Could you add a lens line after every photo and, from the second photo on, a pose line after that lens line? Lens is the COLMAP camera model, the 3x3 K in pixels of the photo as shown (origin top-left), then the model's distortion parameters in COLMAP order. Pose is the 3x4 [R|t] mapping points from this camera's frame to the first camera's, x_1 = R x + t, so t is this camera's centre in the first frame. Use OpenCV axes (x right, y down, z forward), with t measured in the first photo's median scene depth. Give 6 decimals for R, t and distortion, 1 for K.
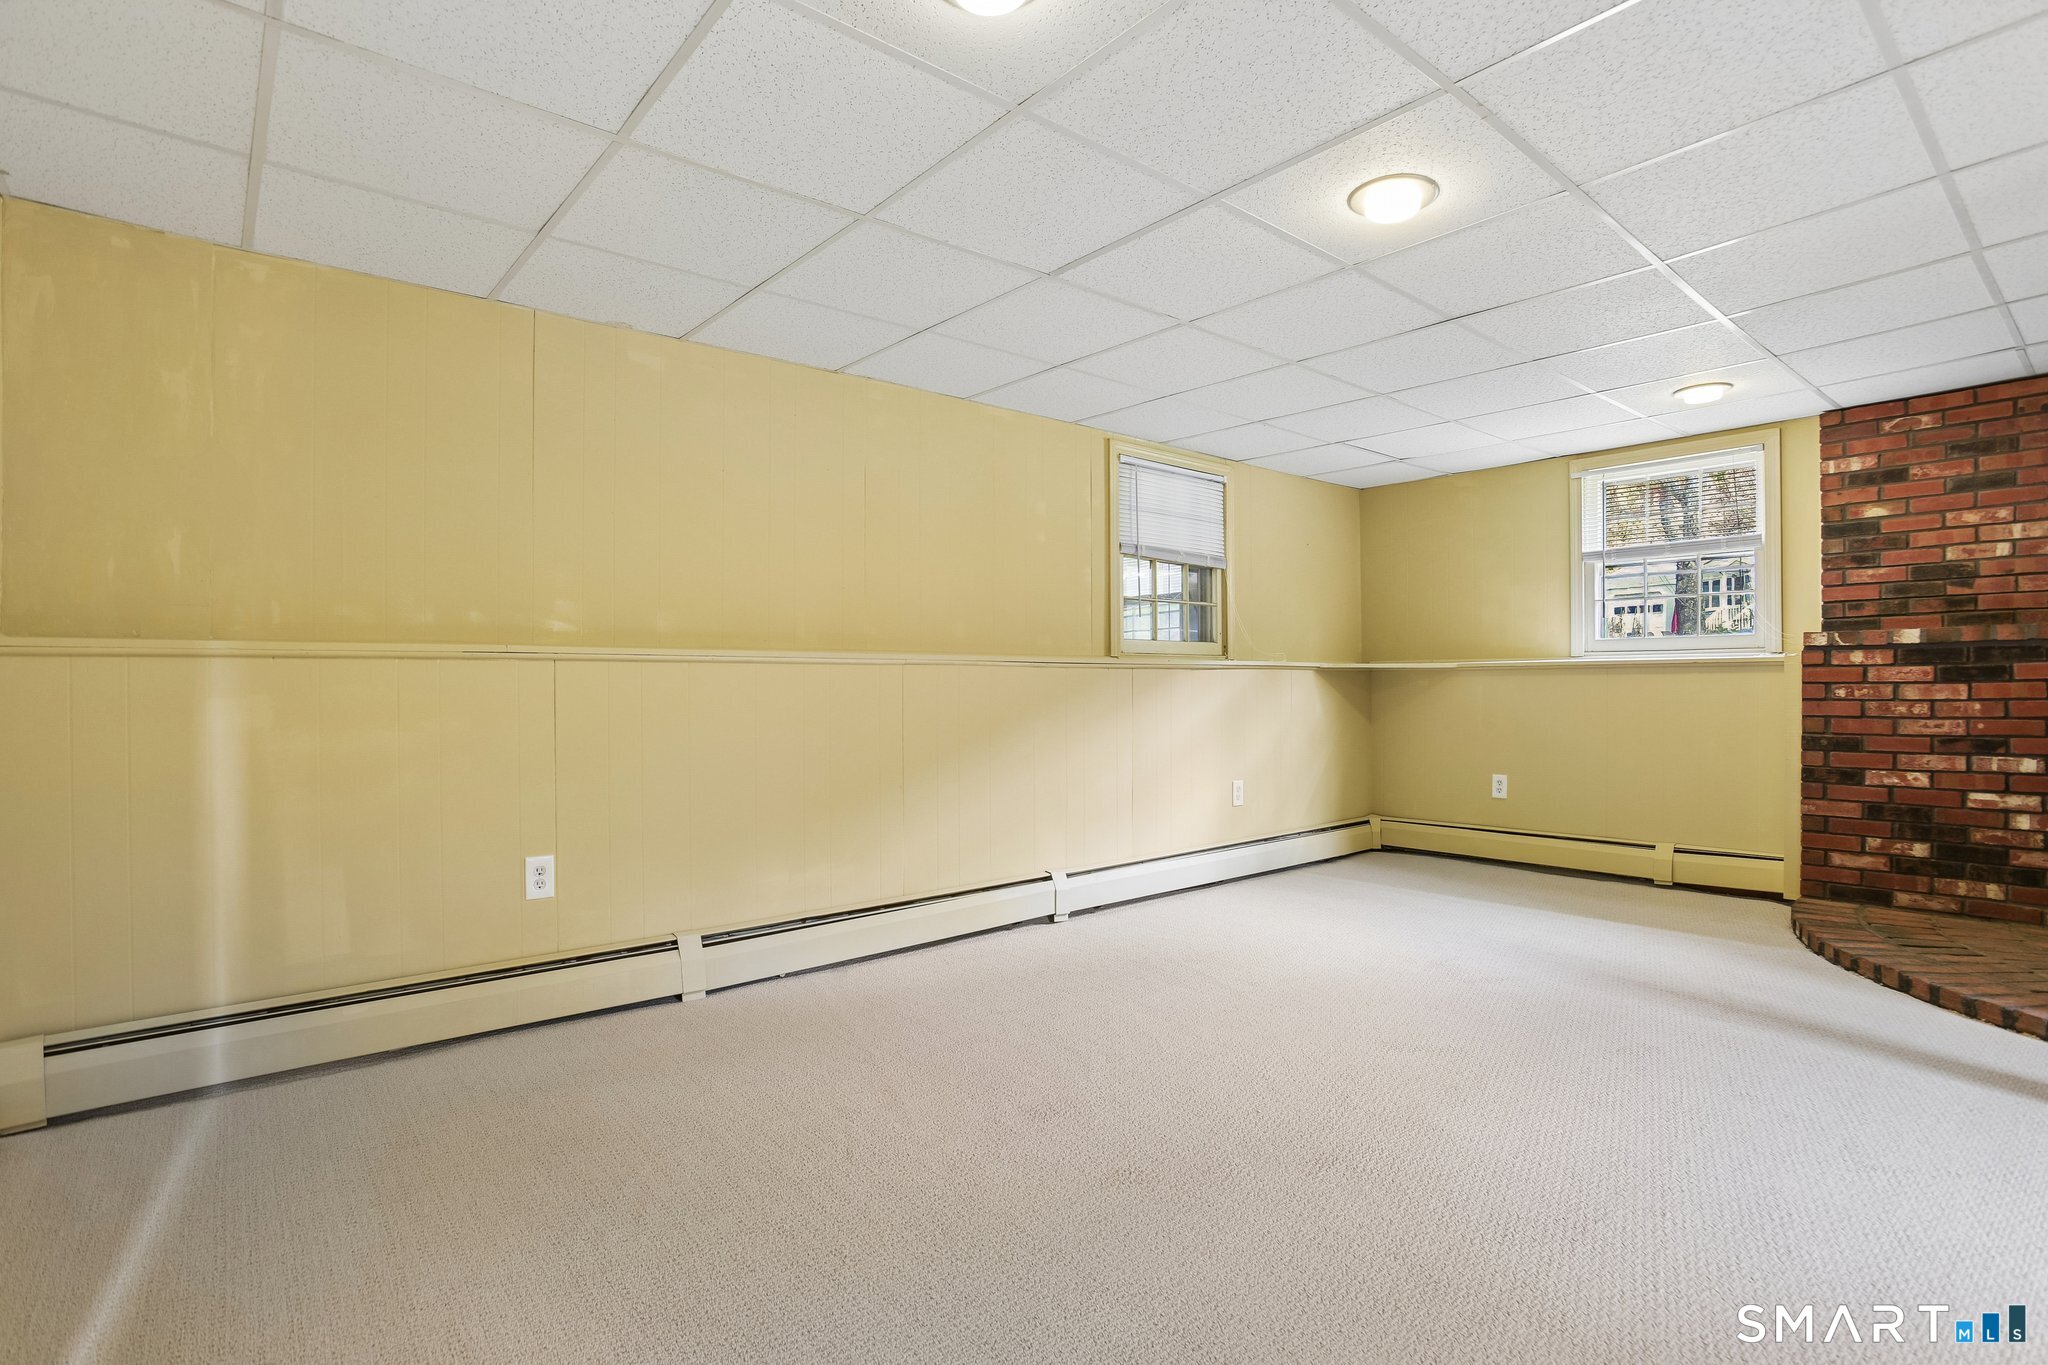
lens RADIAL K [[992.1, 0, 1034.1], [0, 992.1, 687.2], [0, 0, 1]] dist [-0.049764, 0.021174]
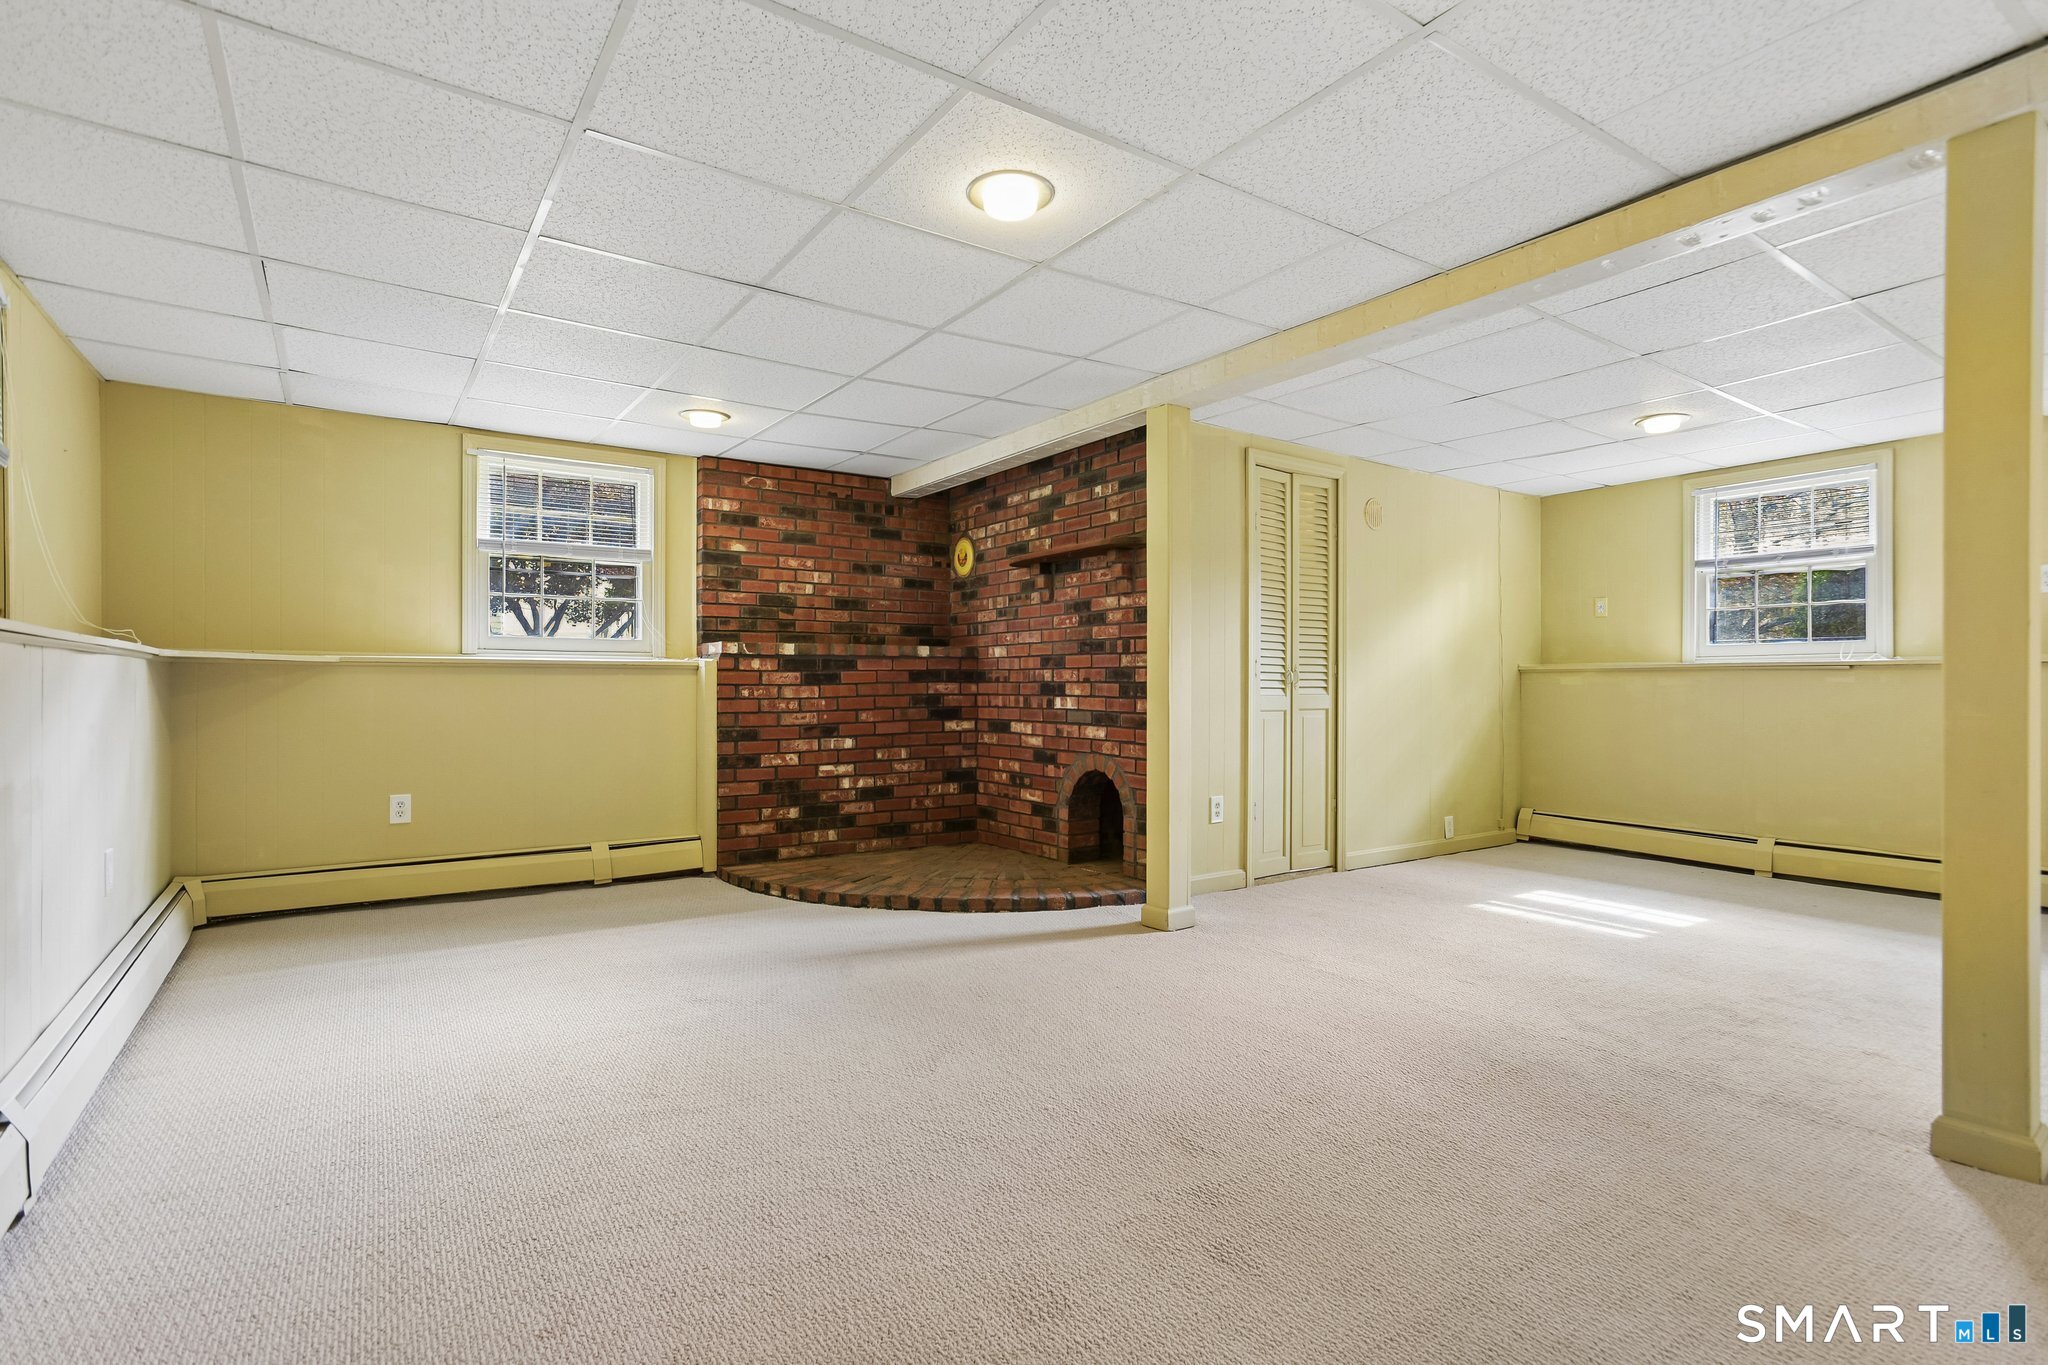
lens RADIAL K [[992.1, 0, 1029.2], [0, 992.1, 686.7], [0, 0, 1]] dist [-0.049764, 0.021174]
pose [[0.104061, 0.003498, 0.994565, -0.367574], [-0.001781, 0.999993, -0.003330, 0.001312], [-0.994569, -0.001425, 0.104067, 0.520833]]
